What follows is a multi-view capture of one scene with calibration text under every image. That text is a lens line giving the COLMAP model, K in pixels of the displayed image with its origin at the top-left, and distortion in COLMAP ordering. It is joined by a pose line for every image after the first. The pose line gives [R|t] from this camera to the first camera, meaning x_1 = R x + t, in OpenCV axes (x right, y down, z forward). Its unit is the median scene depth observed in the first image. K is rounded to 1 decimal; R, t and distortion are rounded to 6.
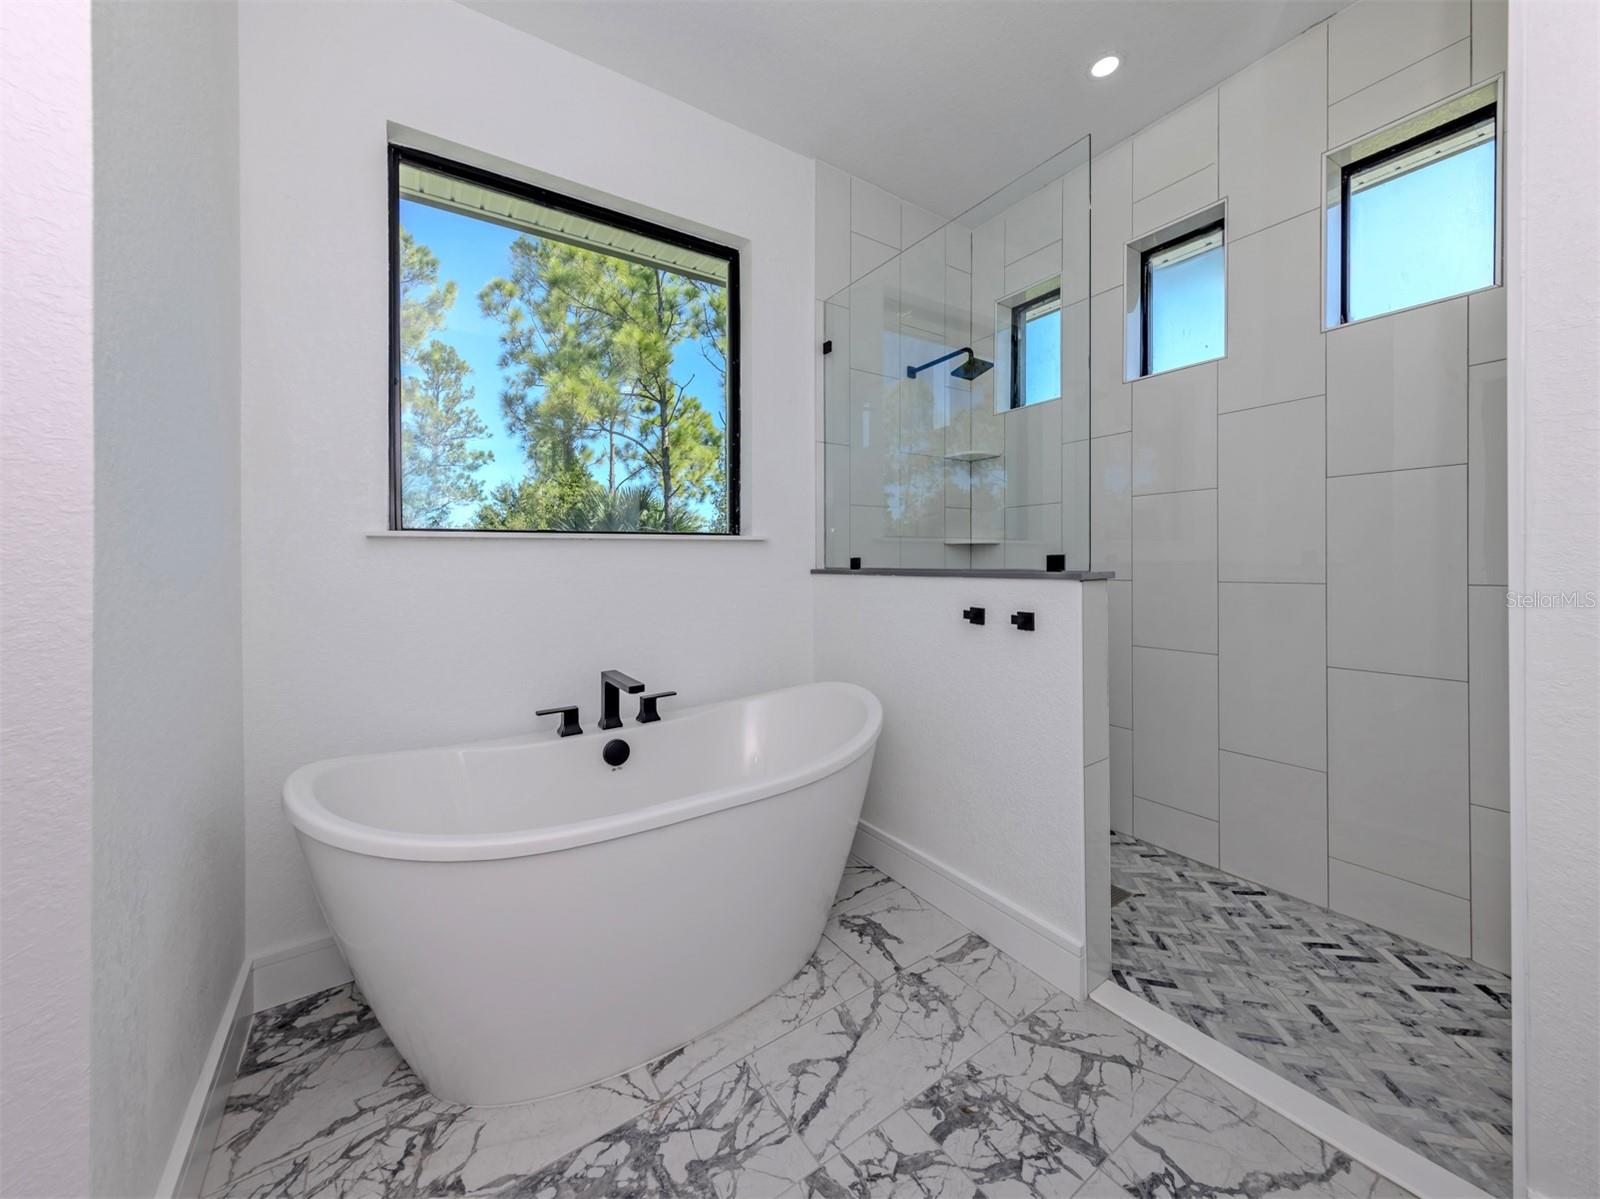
lens RADIAL K [[597.3, 0, 804.6], [0, 597.3, 607.5], [0, 0, 1]] dist [0.006047, -0.000425]
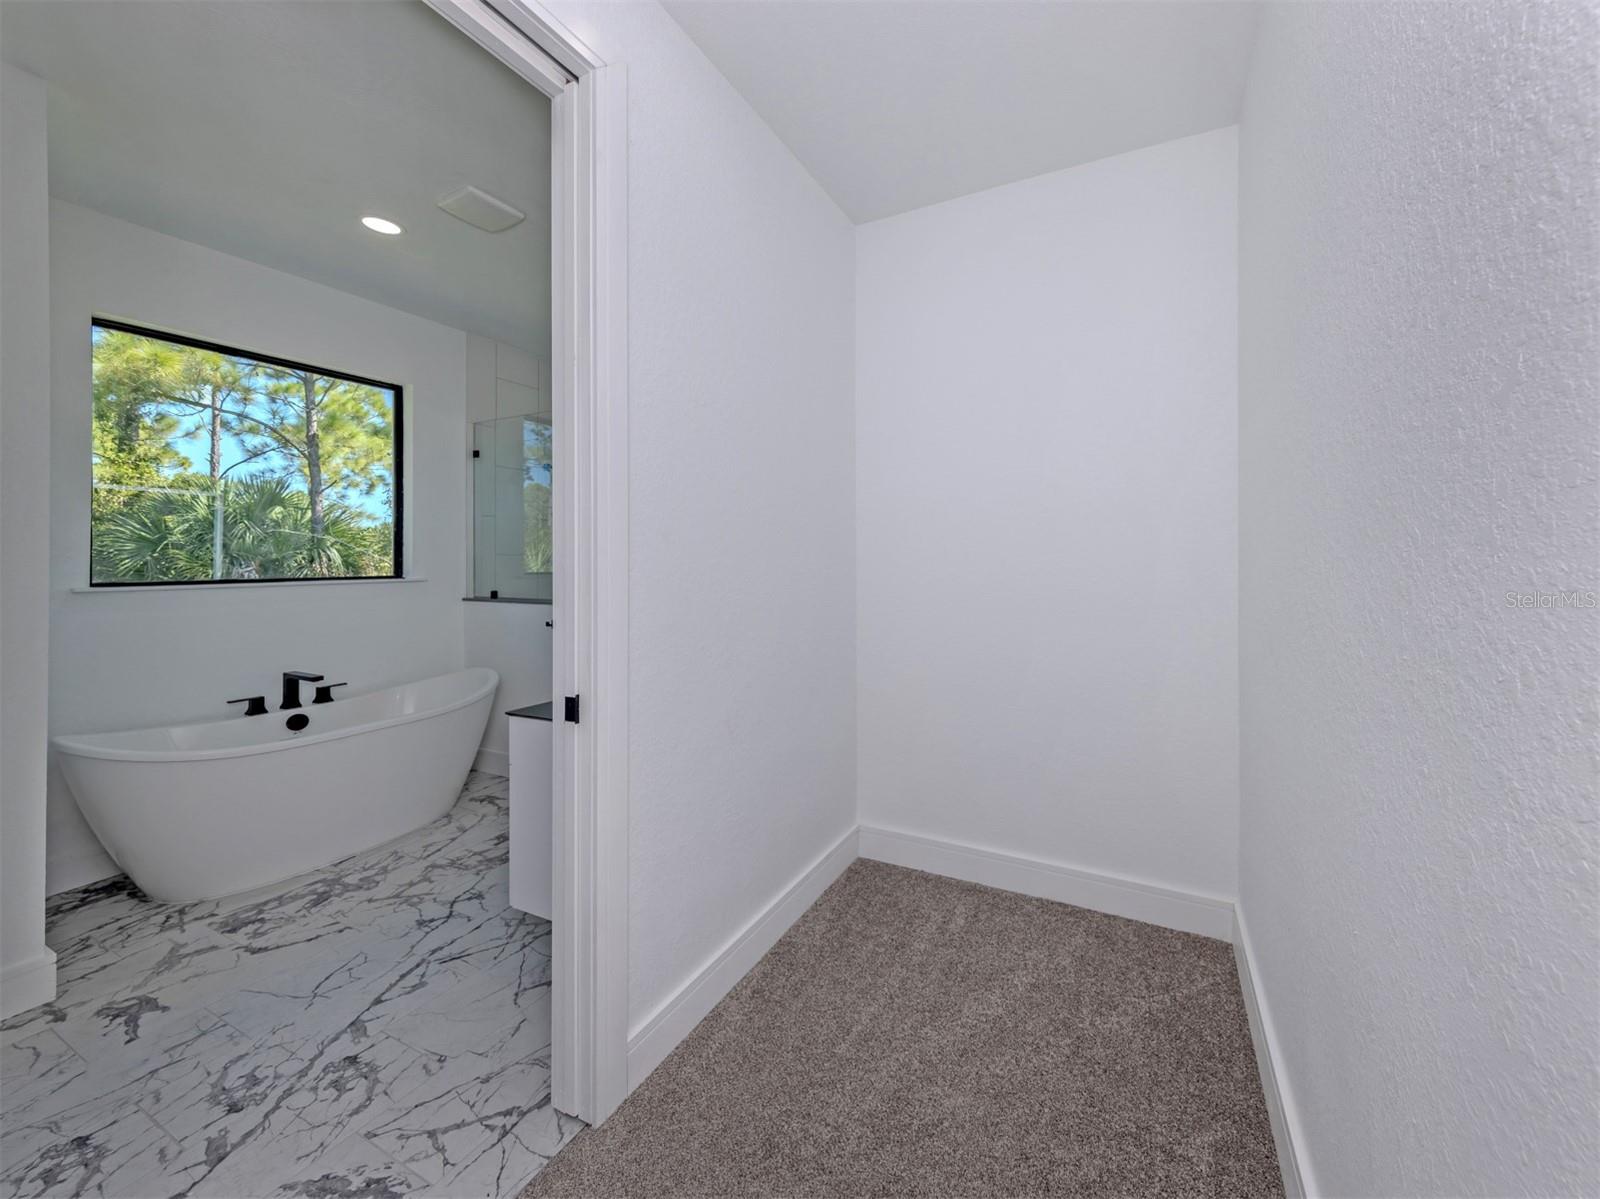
lens RADIAL K [[596.5, 0, 892.4], [0, 596.5, 573.0], [0, 0, 1]] dist [0.002545, 0.000094]
pose [[0.852755, -0.006433, 0.522272, 0.217542], [0.036548, 0.998208, -0.047380, -0.021144], [-0.521031, 0.059492, 0.851462, -1.268510]]
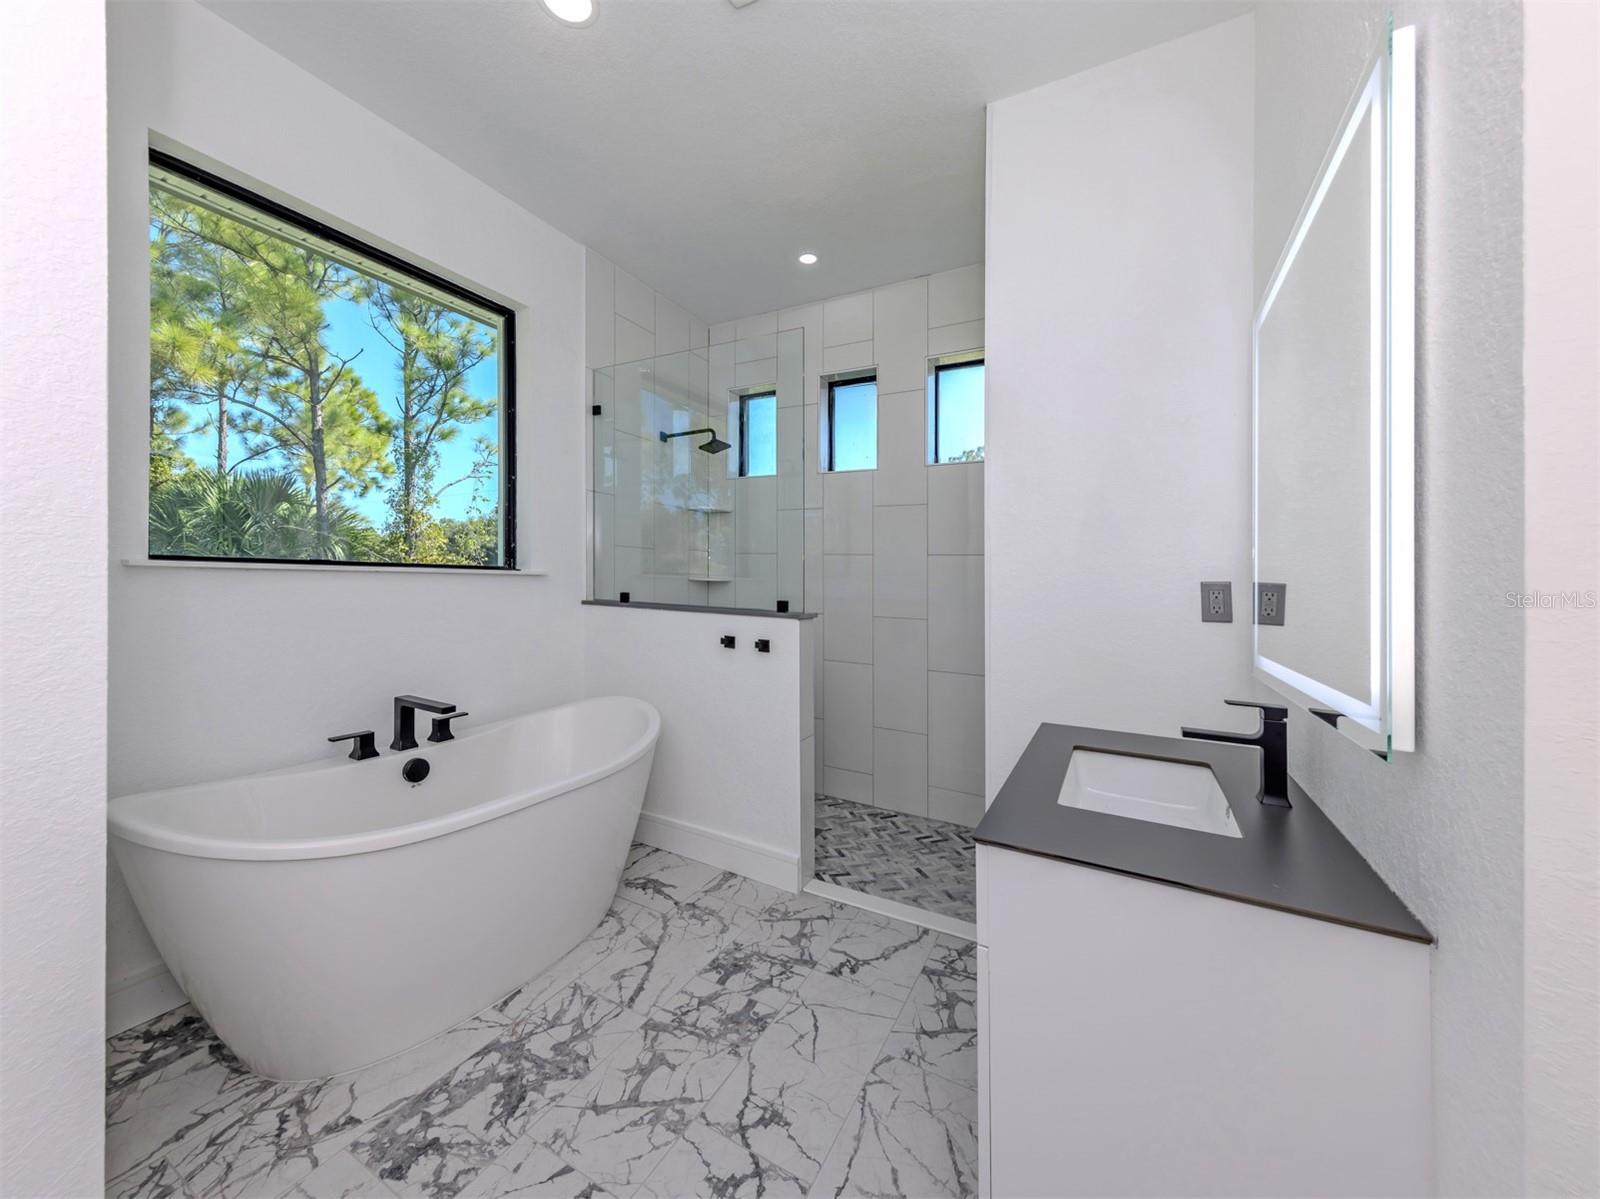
lens RADIAL K [[597.3, 0, 797.0], [0, 597.3, 613.0], [0, 0, 1]] dist [0.009331, -0.002575]
pose [[0.888862, 0.011570, 0.458028, -0.212937], [-0.004006, 0.999839, -0.017482, -0.029669], [-0.458157, 0.013704, 0.888766, -0.313853]]
